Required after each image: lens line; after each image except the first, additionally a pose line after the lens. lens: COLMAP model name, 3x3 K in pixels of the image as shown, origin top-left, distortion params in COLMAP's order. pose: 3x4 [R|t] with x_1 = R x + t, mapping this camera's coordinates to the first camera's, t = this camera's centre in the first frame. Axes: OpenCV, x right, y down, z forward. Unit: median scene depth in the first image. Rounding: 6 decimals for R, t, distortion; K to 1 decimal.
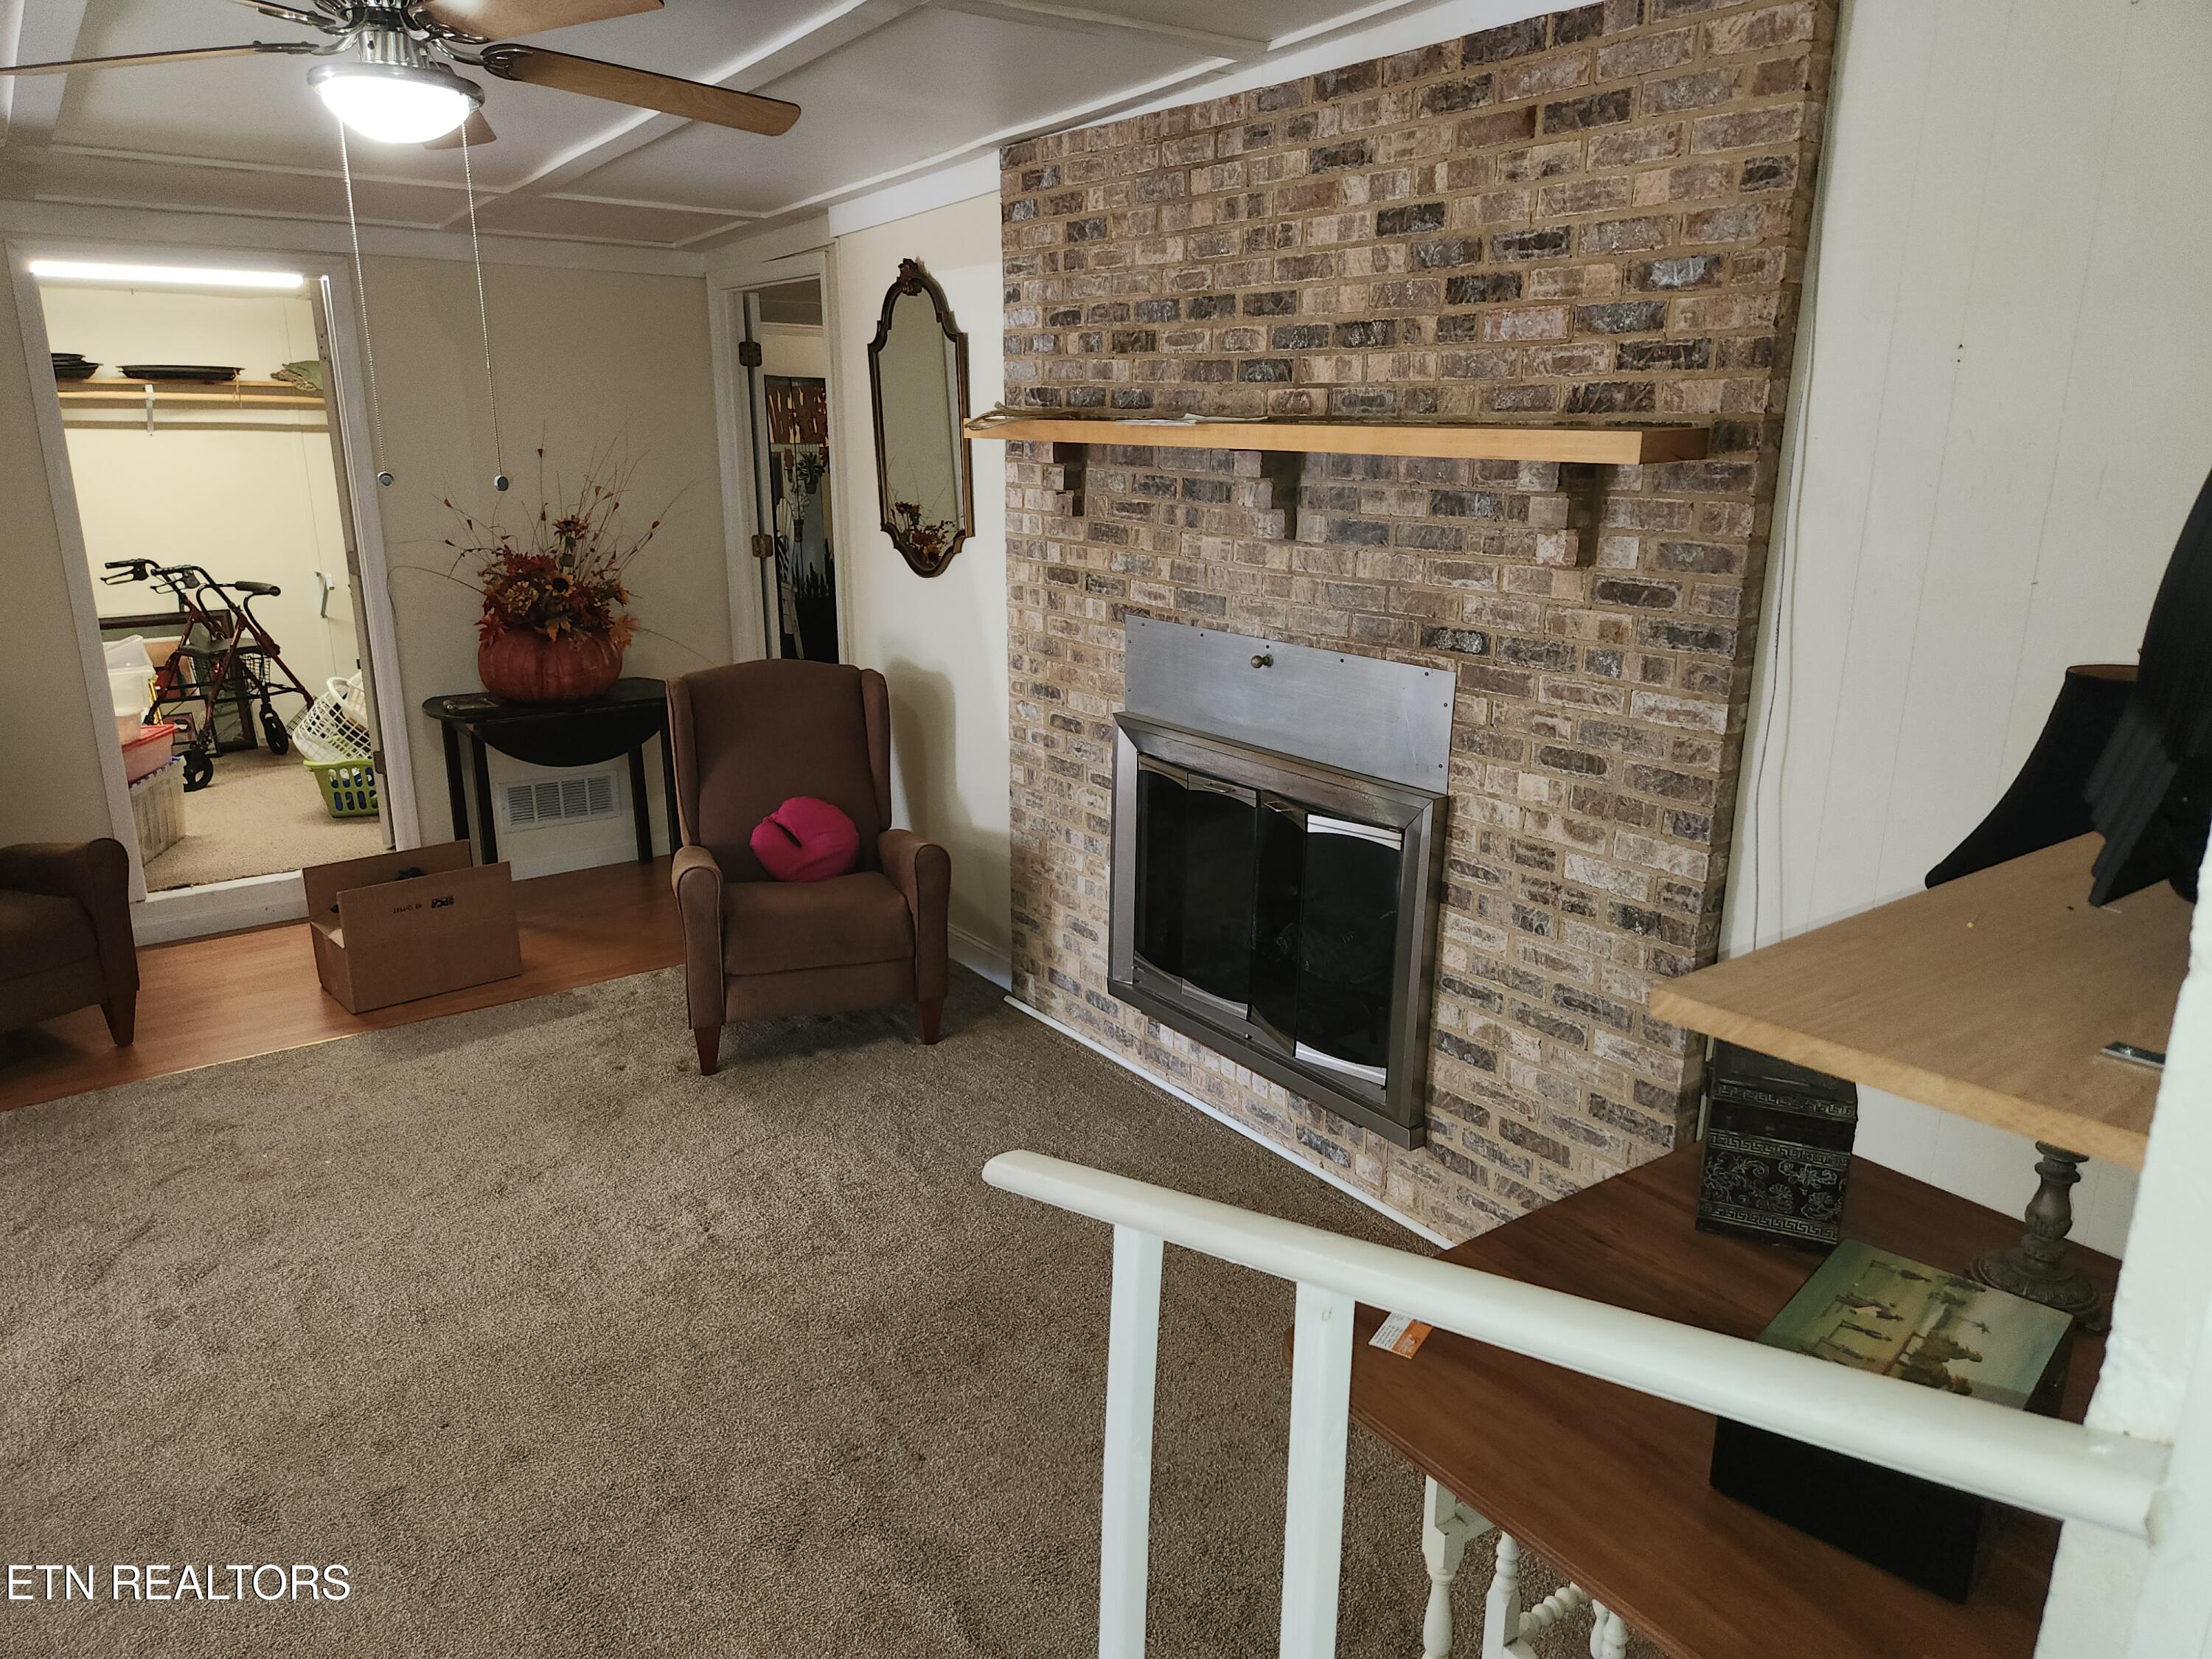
lens RADIAL K [[1478.2, 0, 1096.9], [0, 1478.2, 838.0], [0, 0, 1]] dist [0.050067, -0.023911]
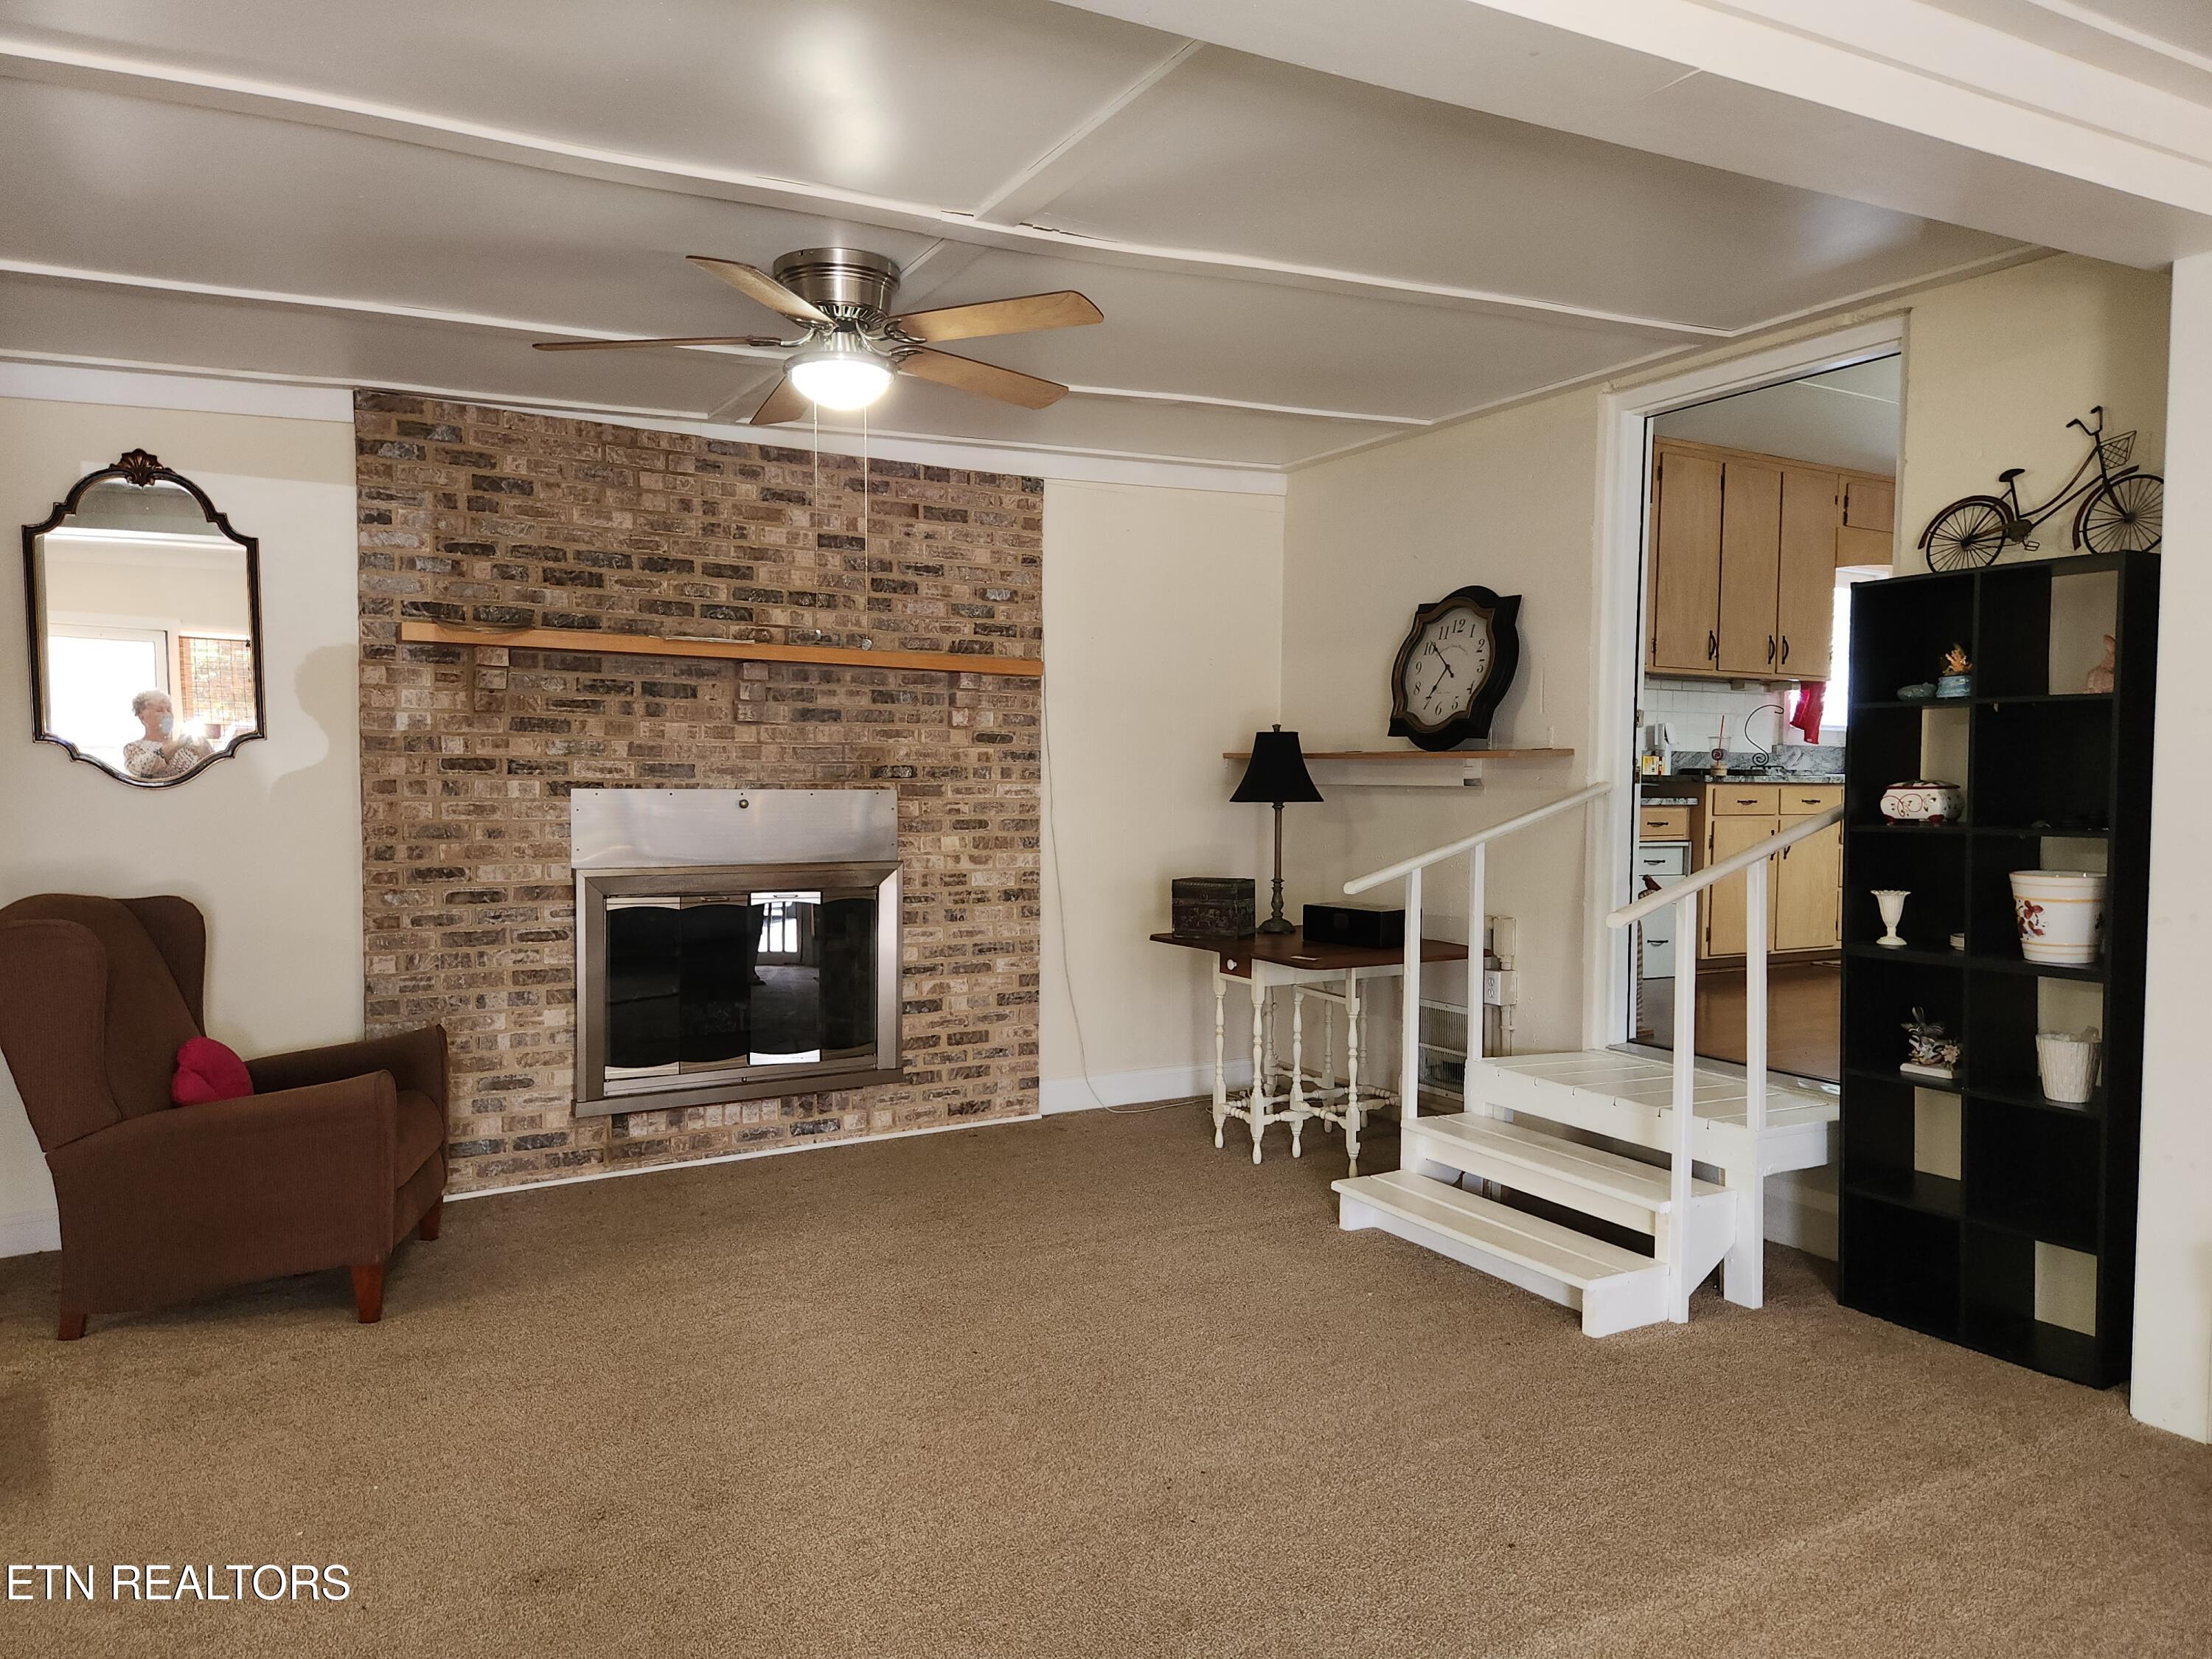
lens RADIAL K [[1516.6, 0, 1107.5], [0, 1516.6, 840.4], [0, 0, 1]] dist [0.056222, -0.060458]
pose [[0.089414, -0.048646, 0.994806, -1.506245], [0.264061, 0.964222, 0.023417, -0.027989], [-0.960353, 0.260596, 0.099061, 0.575931]]
